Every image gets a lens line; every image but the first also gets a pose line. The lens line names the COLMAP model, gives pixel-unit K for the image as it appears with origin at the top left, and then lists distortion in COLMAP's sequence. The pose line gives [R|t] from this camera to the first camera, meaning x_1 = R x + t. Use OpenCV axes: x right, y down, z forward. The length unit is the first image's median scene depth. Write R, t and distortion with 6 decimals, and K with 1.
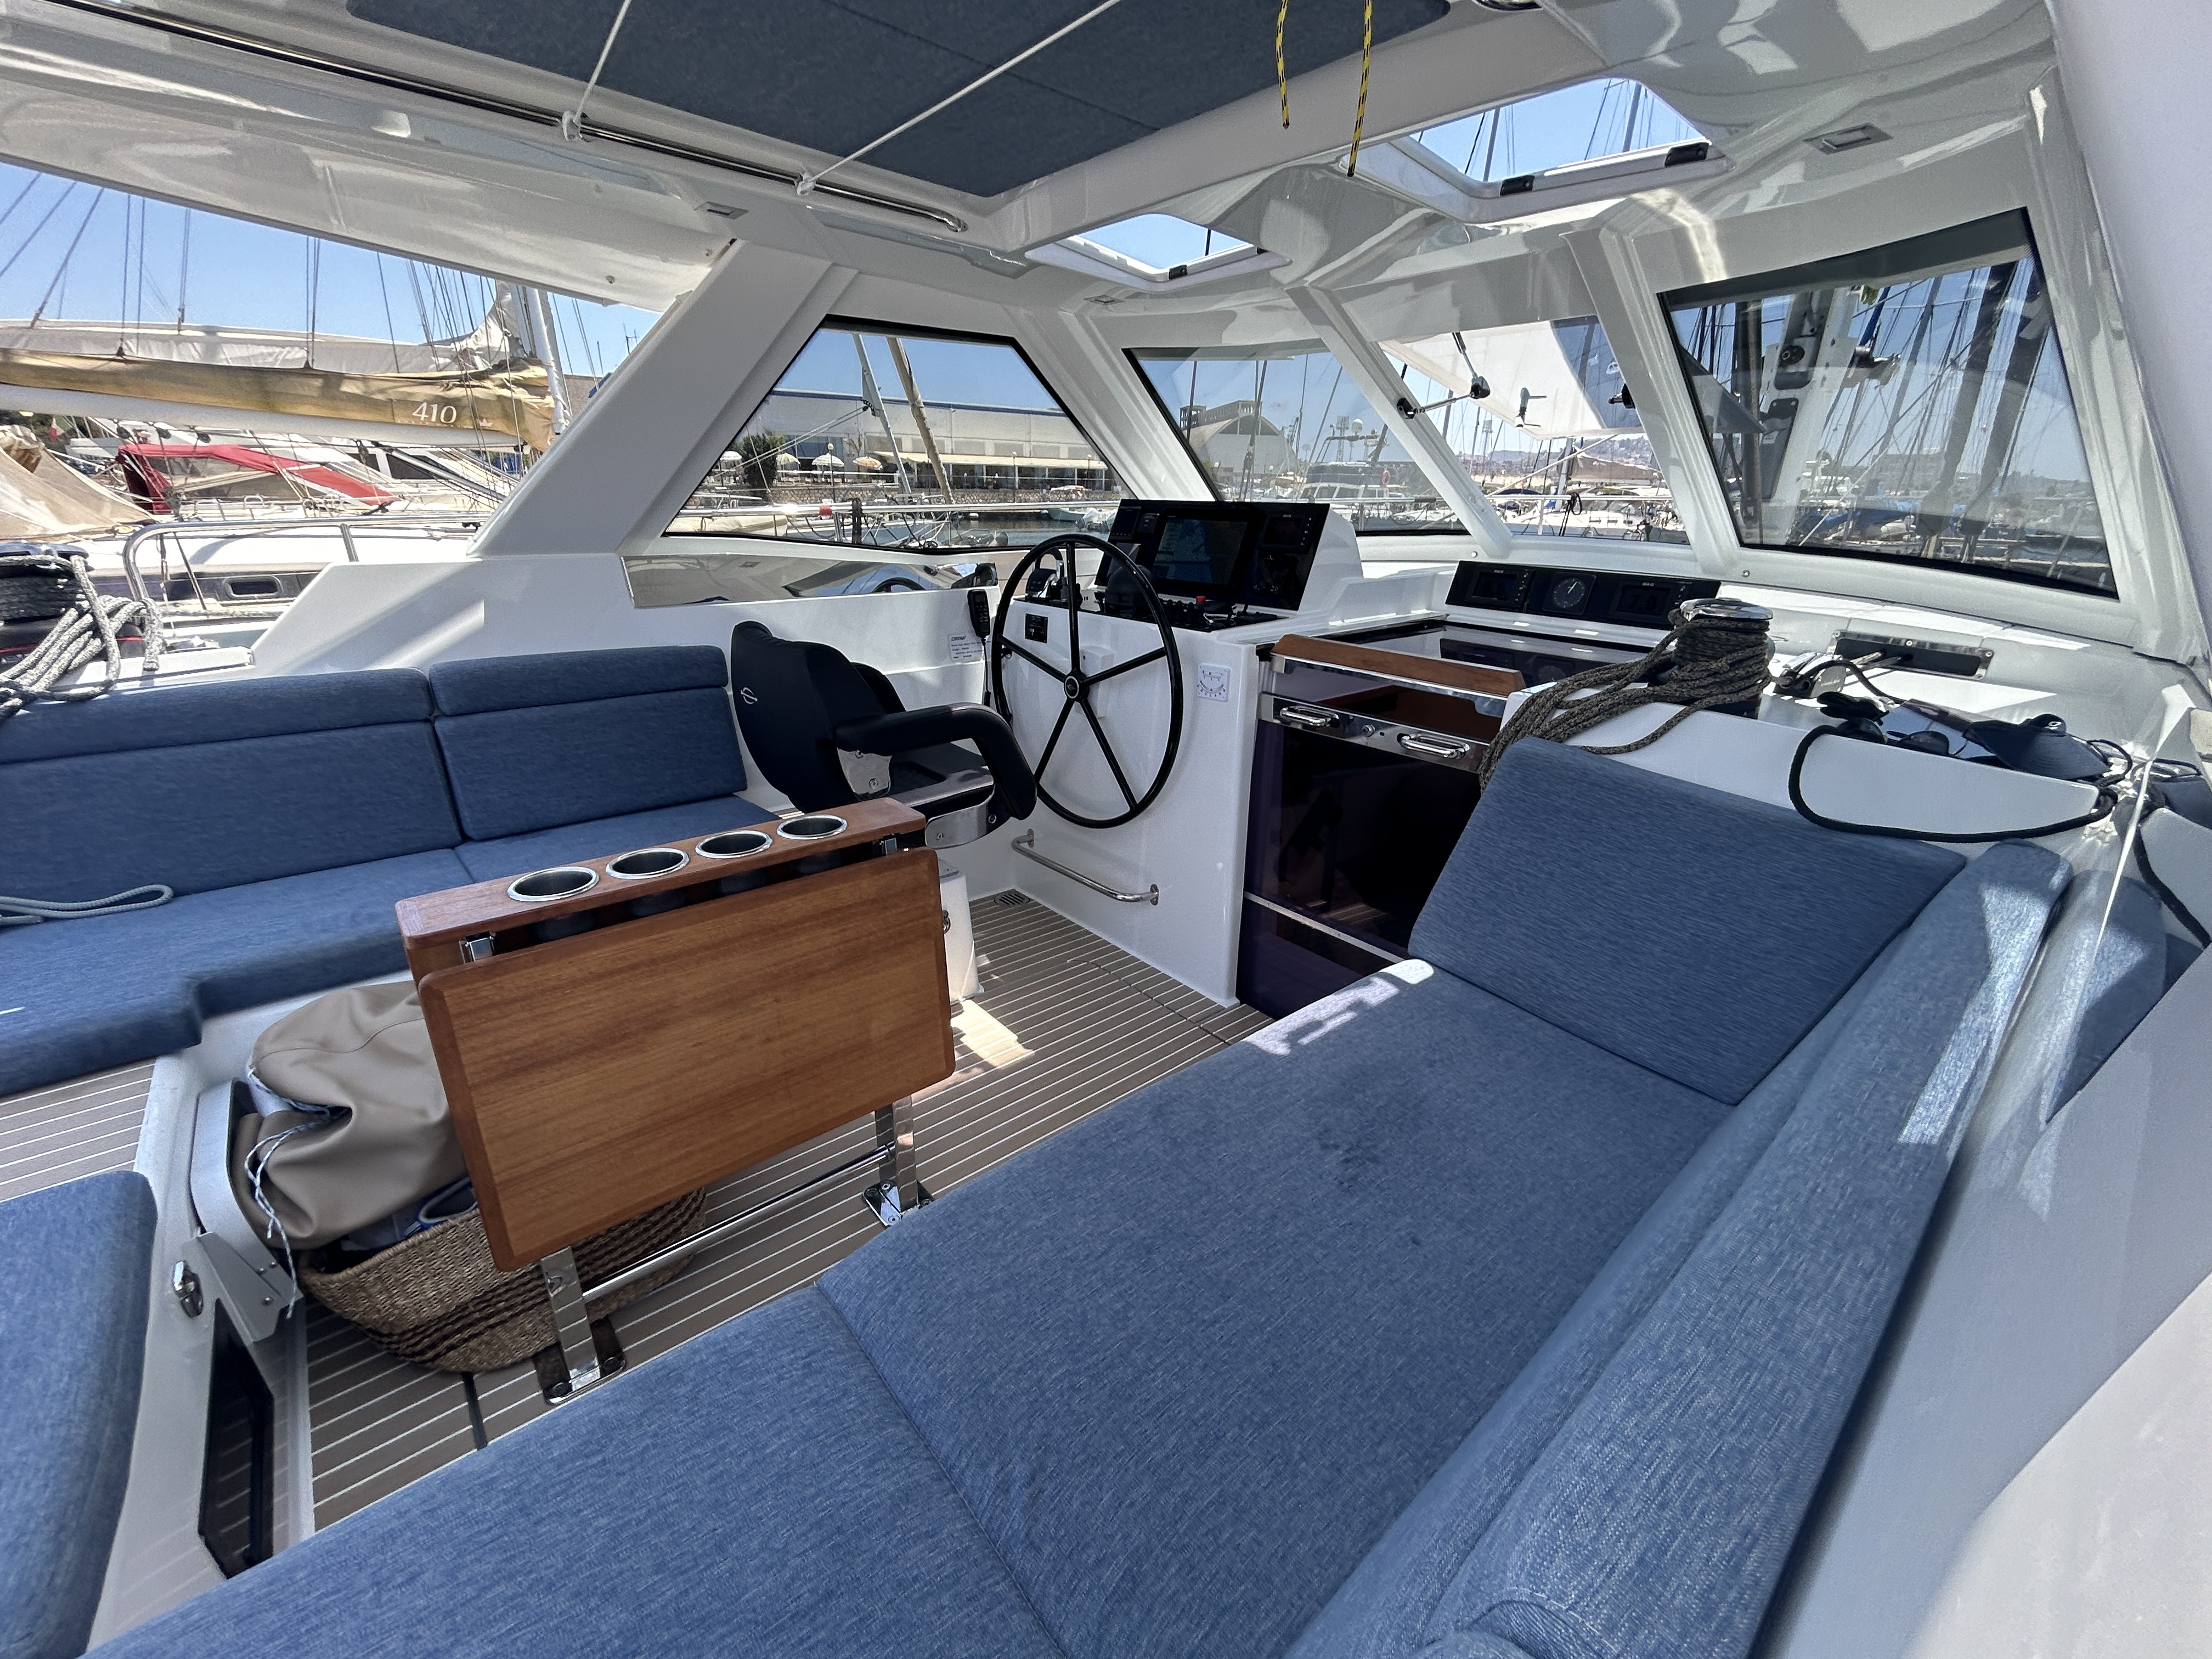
lens RADIAL K [[902.0, 0, 1102.2], [0, 902.0, 847.0], [0, 0, 1]] dist [-0.002620, 0.000606]
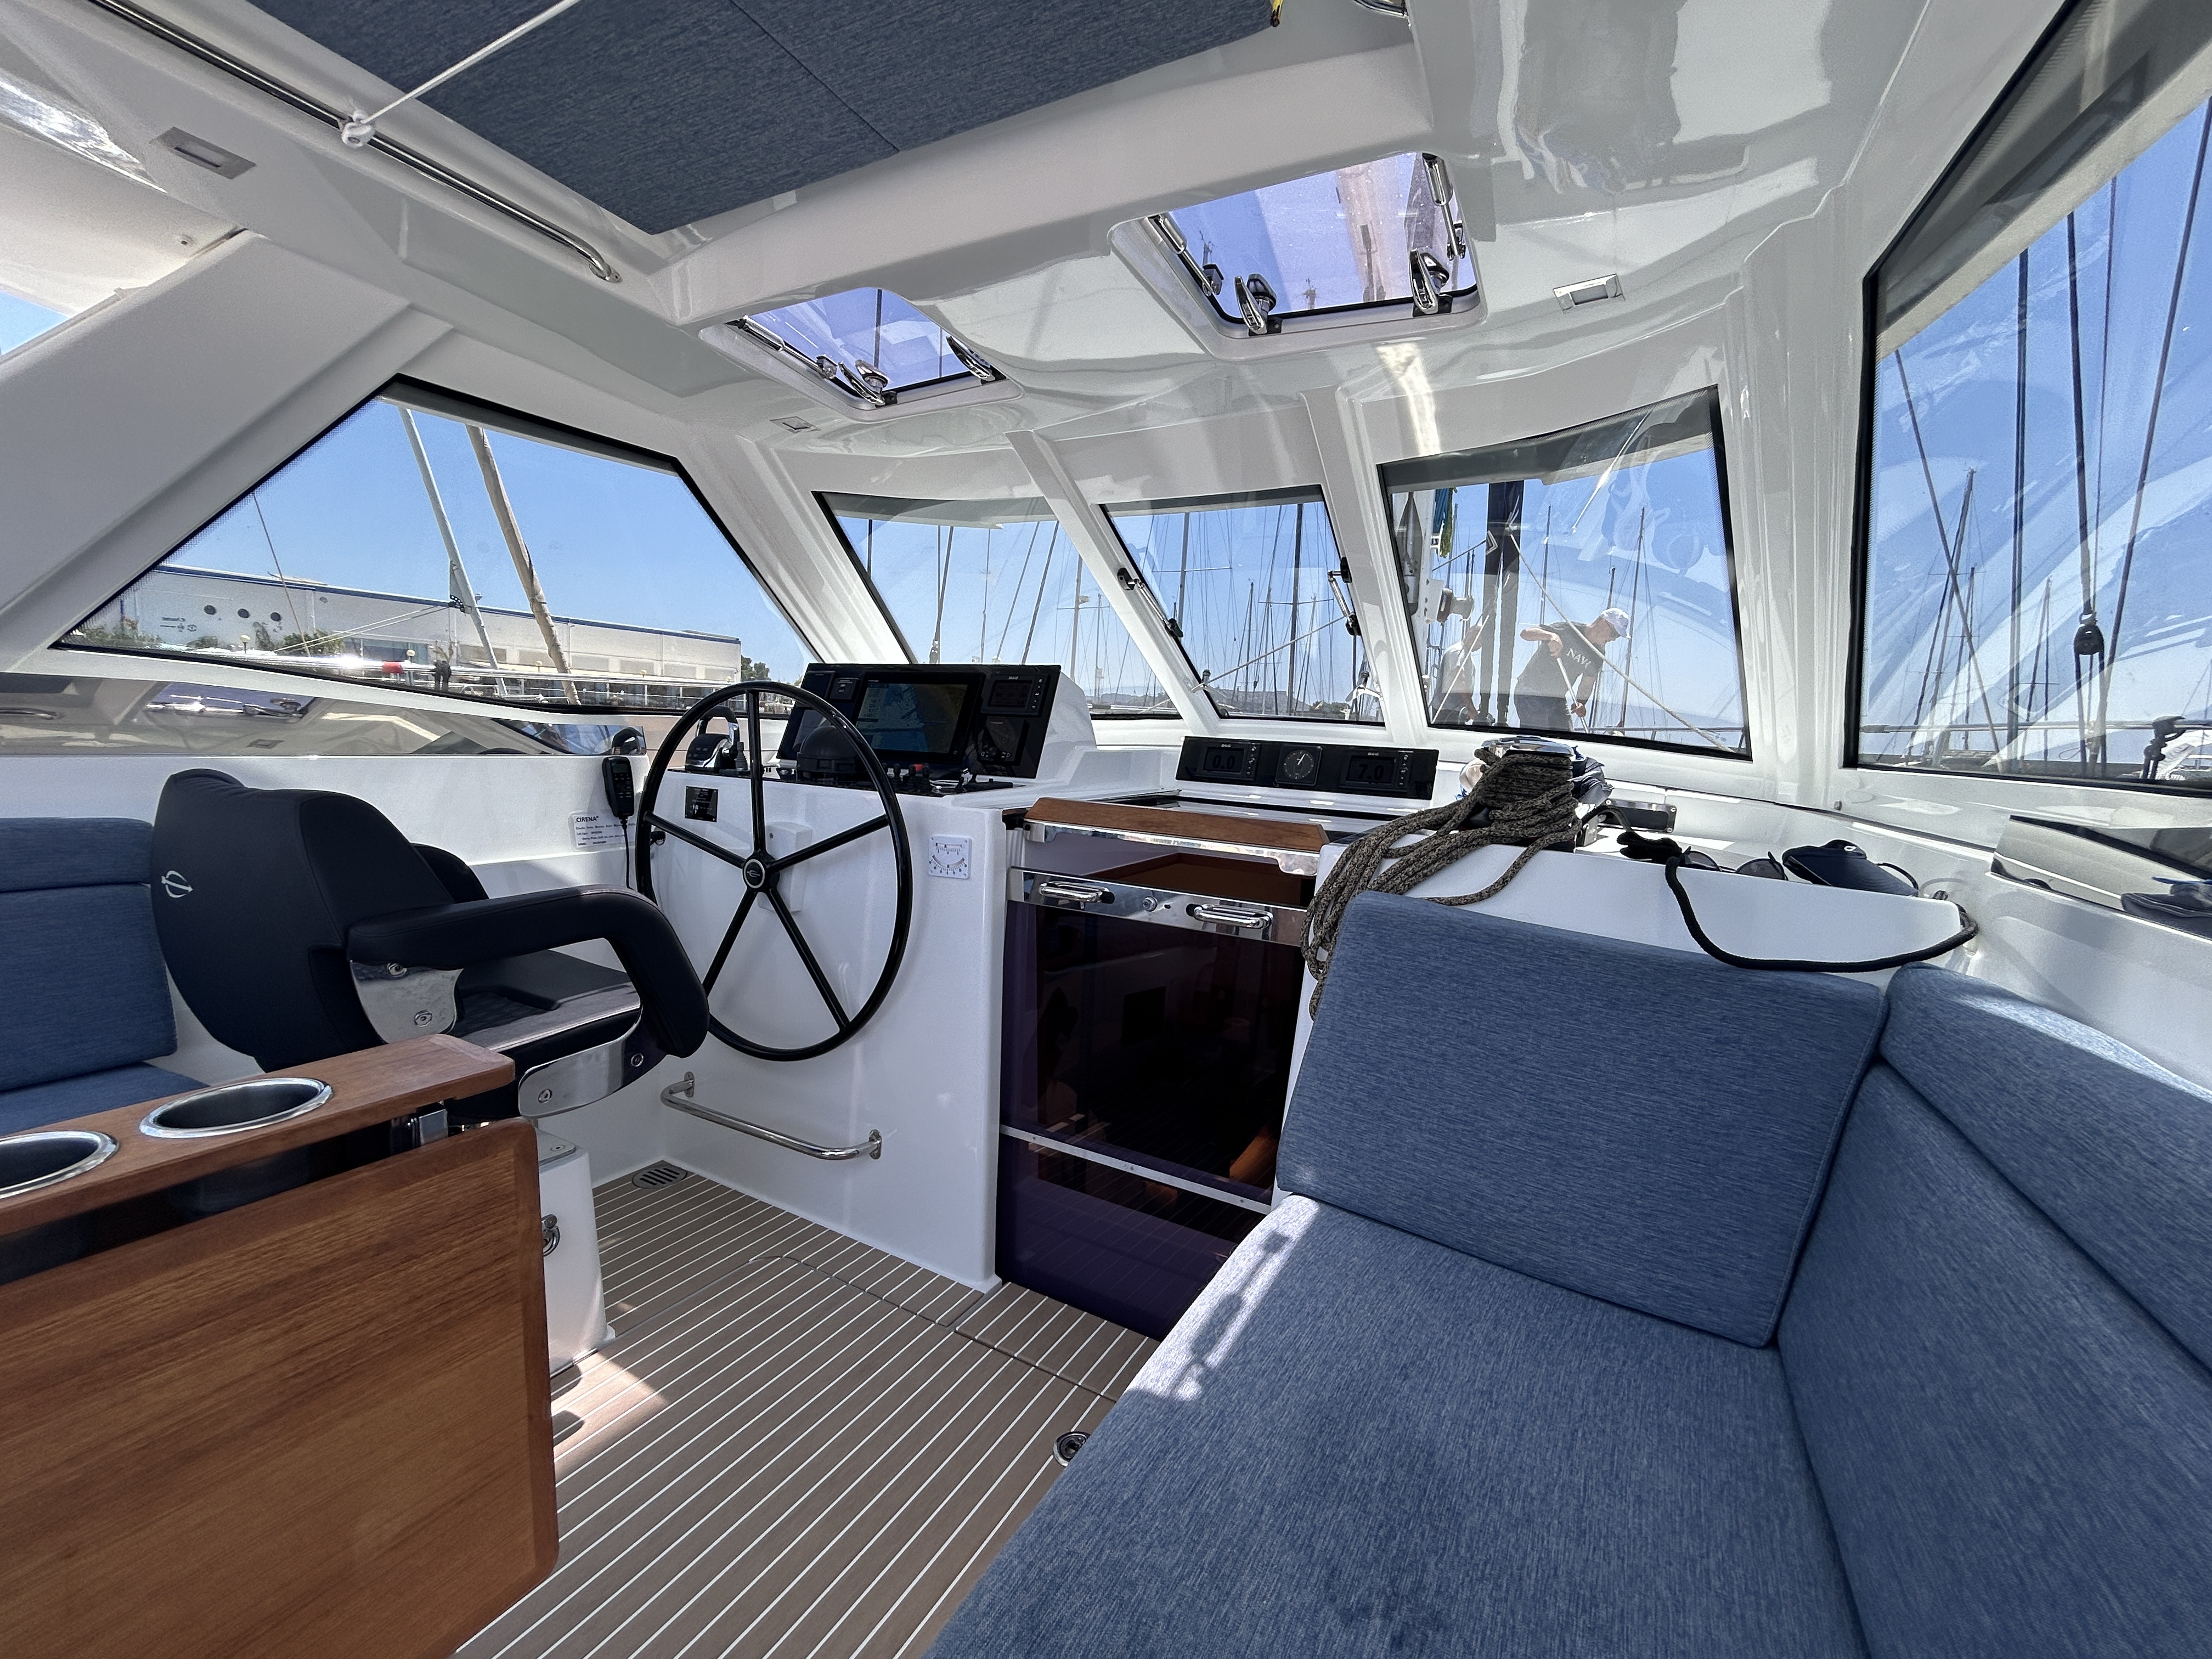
lens RADIAL K [[902.0, 0, 1103.8], [0, 902.0, 828.3], [0, 0, 1]] dist [-0.002620, 0.000606]
pose [[0.932083, -0.008504, 0.362145, -0.038814], [0.101405, 0.965880, -0.238313, -0.002833], [-0.347762, 0.258851, 0.901142, 0.227004]]
